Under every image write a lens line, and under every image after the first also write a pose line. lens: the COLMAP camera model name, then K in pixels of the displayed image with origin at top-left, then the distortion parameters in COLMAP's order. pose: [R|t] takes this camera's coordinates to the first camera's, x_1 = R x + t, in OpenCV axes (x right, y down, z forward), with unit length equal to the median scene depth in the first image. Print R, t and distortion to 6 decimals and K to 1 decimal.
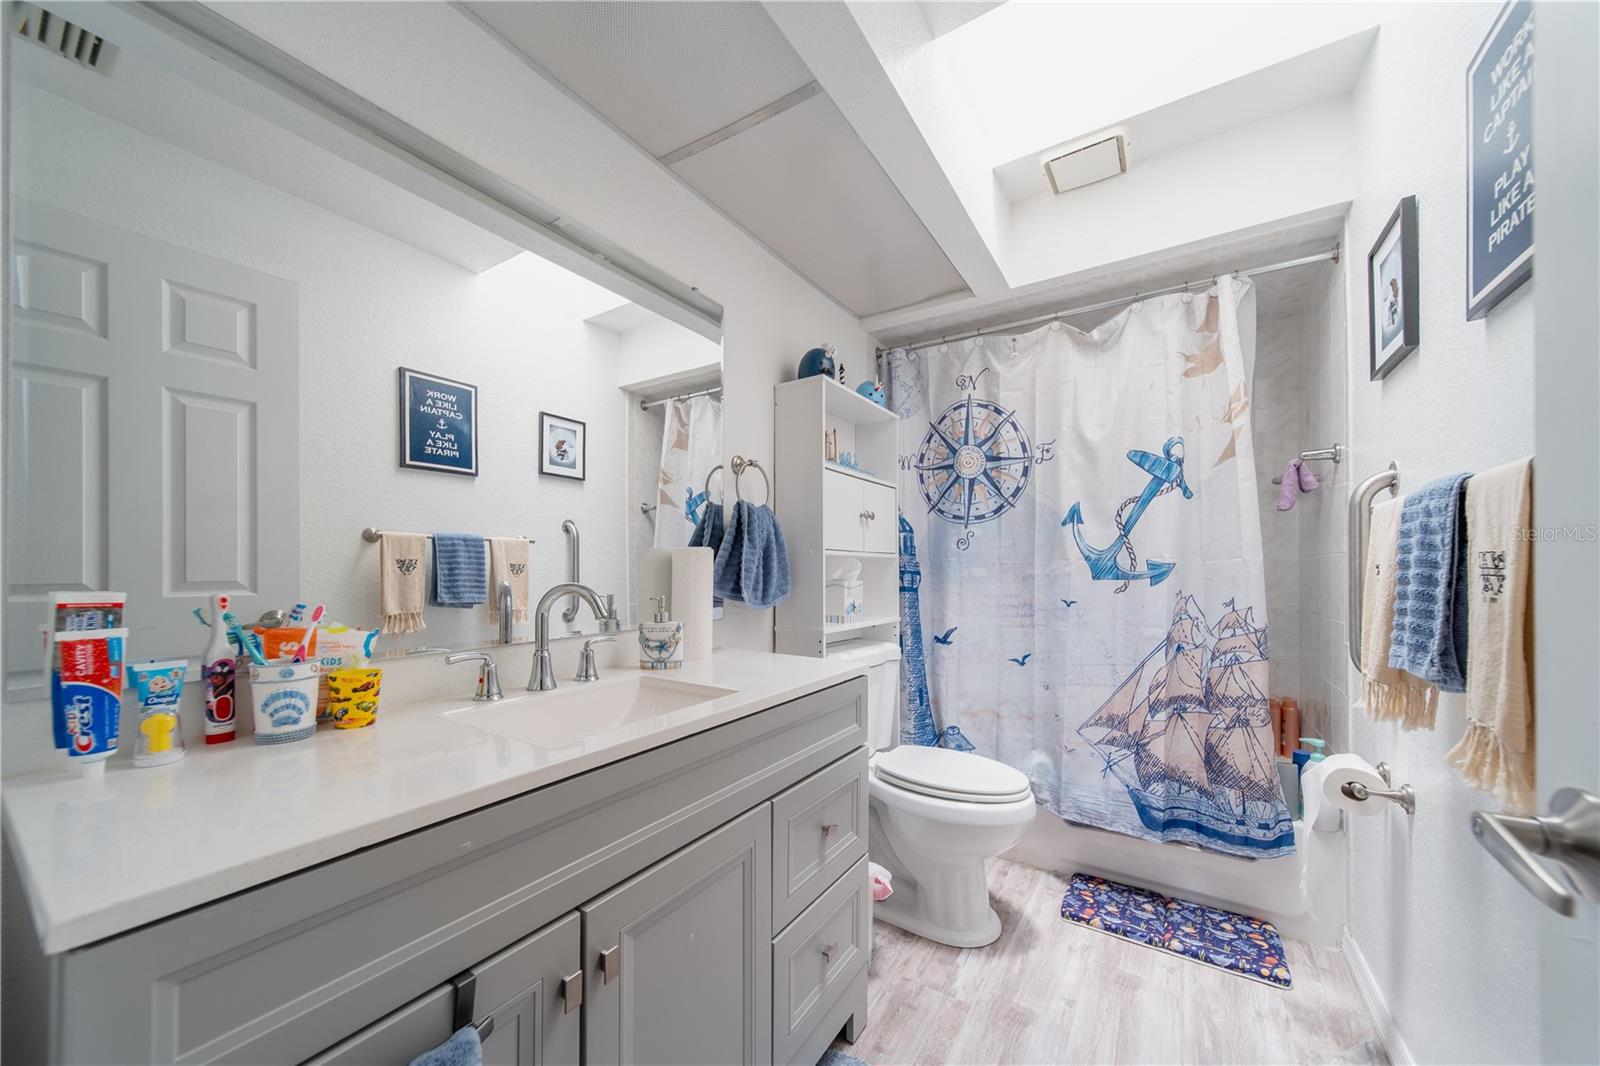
lens RADIAL K [[578.4, 0, 809.1], [0, 578.4, 558.9], [0, 0, 1]] dist [0.007423, -0.000028]
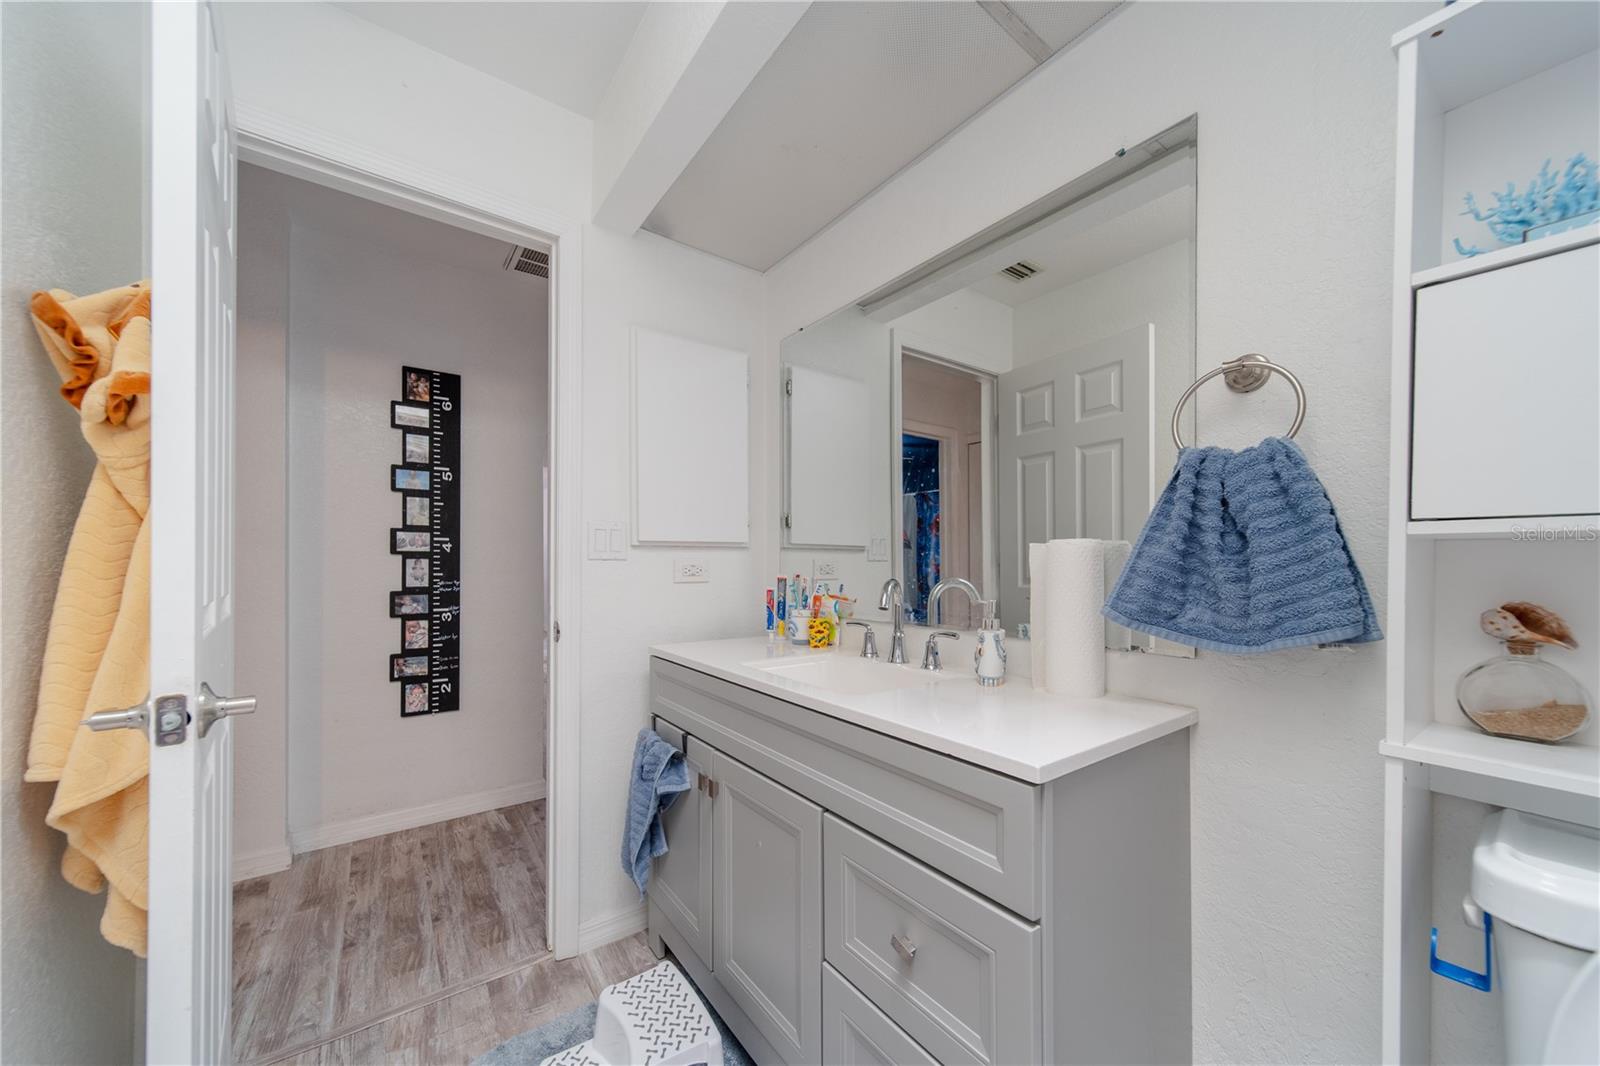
lens RADIAL K [[578.4, 0, 809.1], [0, 578.4, 558.9], [0, 0, 1]] dist [0.007423, -0.000028]
pose [[-0.340895, -0.005031, -0.940088, 0.812186], [0.007881, 0.999935, -0.008209, 0.008316], [0.940068, -0.010207, -0.340834, 1.263111]]
